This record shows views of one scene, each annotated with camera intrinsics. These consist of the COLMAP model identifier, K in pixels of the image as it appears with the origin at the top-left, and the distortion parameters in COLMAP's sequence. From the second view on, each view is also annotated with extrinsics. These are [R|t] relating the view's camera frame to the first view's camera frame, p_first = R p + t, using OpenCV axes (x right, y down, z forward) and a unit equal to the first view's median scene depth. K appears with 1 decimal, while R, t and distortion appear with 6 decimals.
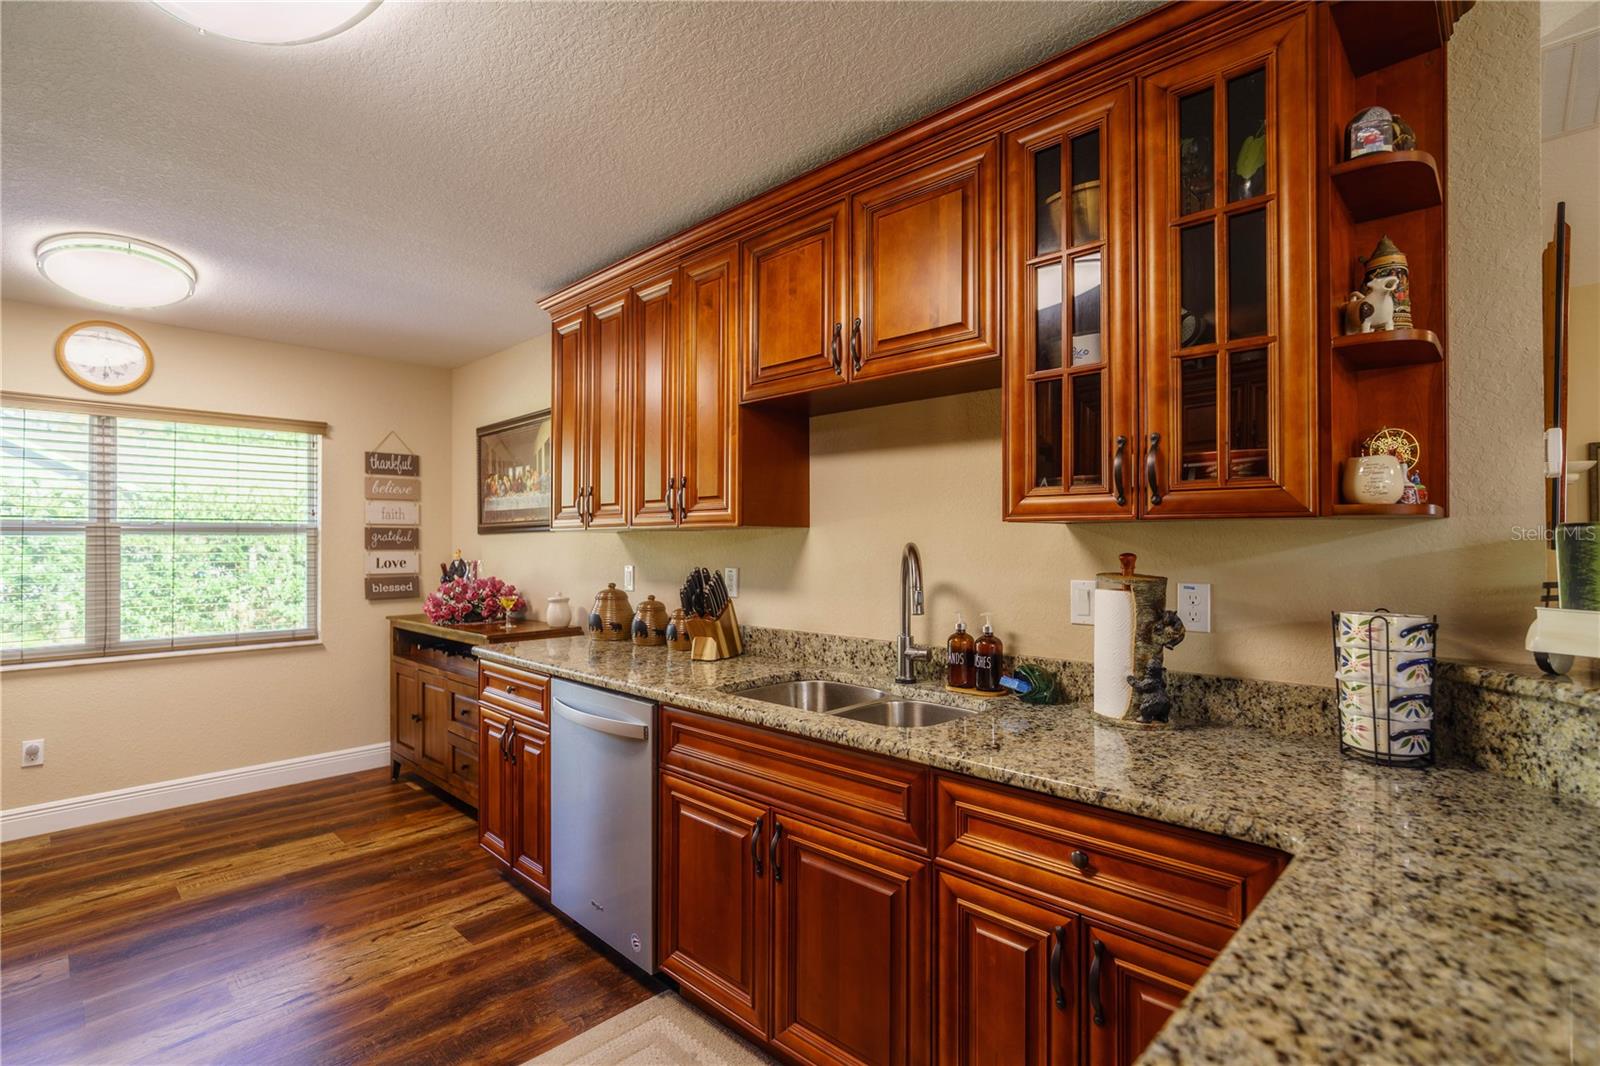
lens RADIAL K [[758.1, 0, 816.6], [0, 758.1, 537.0], [0, 0, 1]] dist [-0.020180, 0.009191]
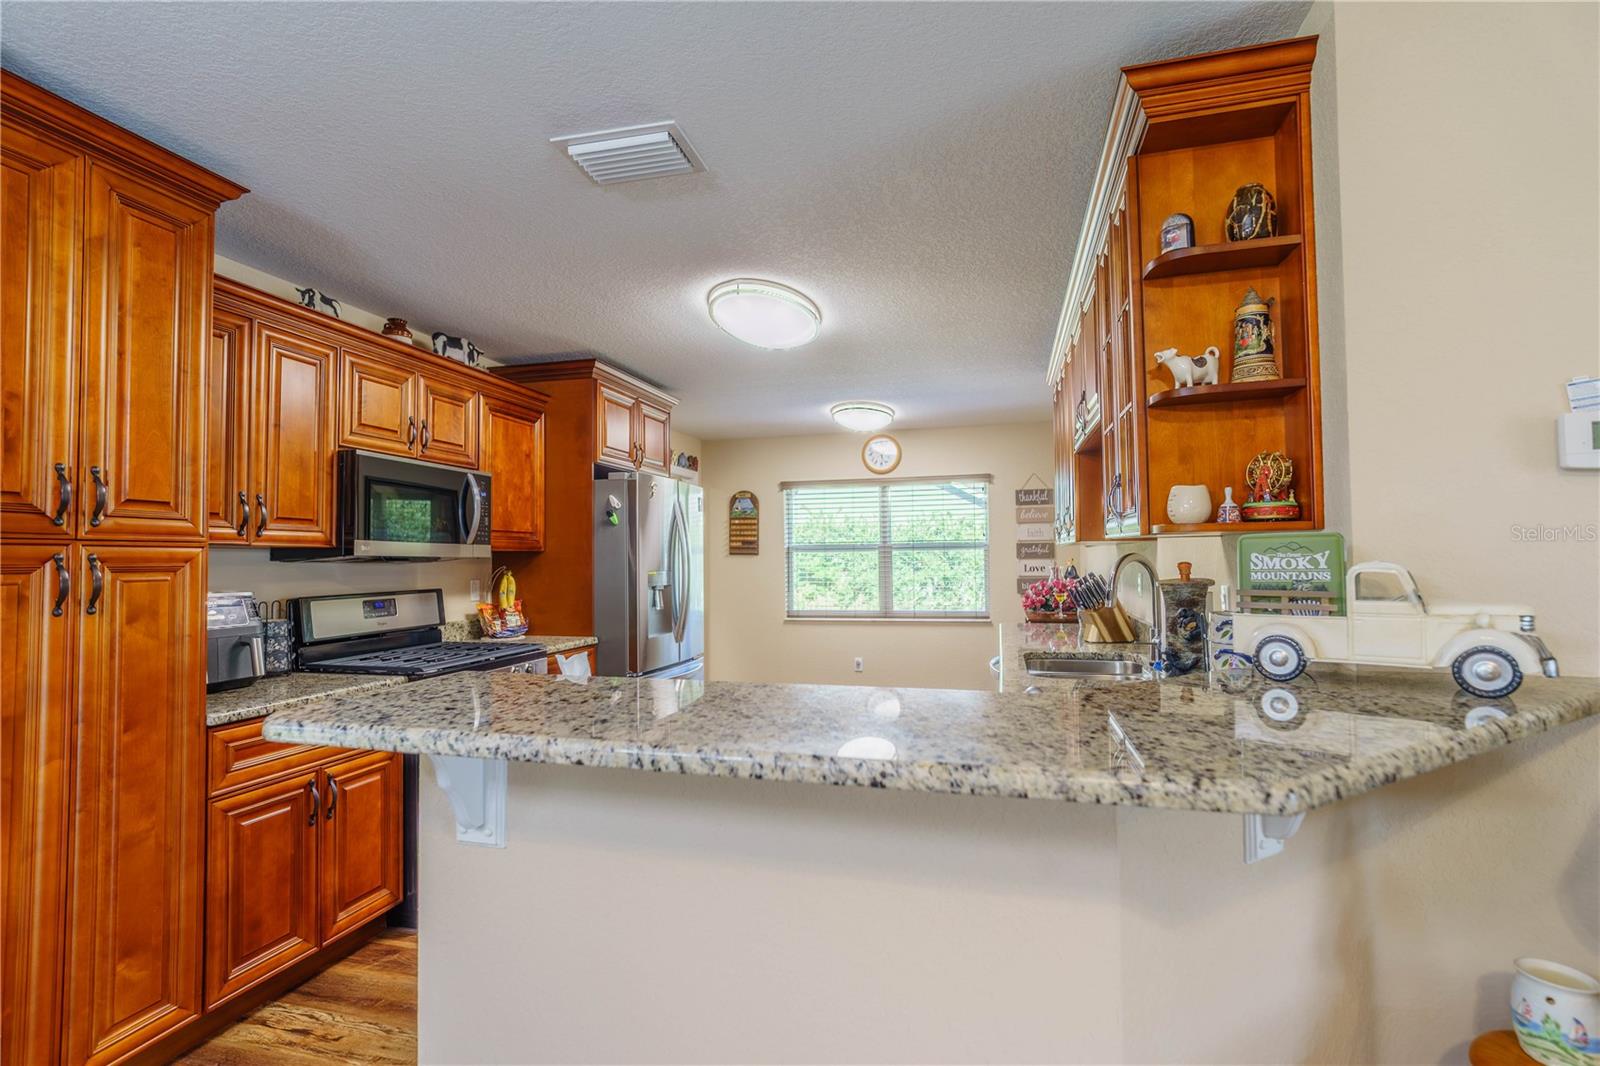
lens RADIAL K [[758.1, 0, 799.5], [0, 758.1, 533.9], [0, 0, 1]] dist [-0.020180, 0.009191]
pose [[0.480319, -0.031445, -0.876530, 0.527689], [0.018969, 0.999496, -0.025461, -0.001653], [0.876889, -0.004397, 0.480673, -0.061129]]
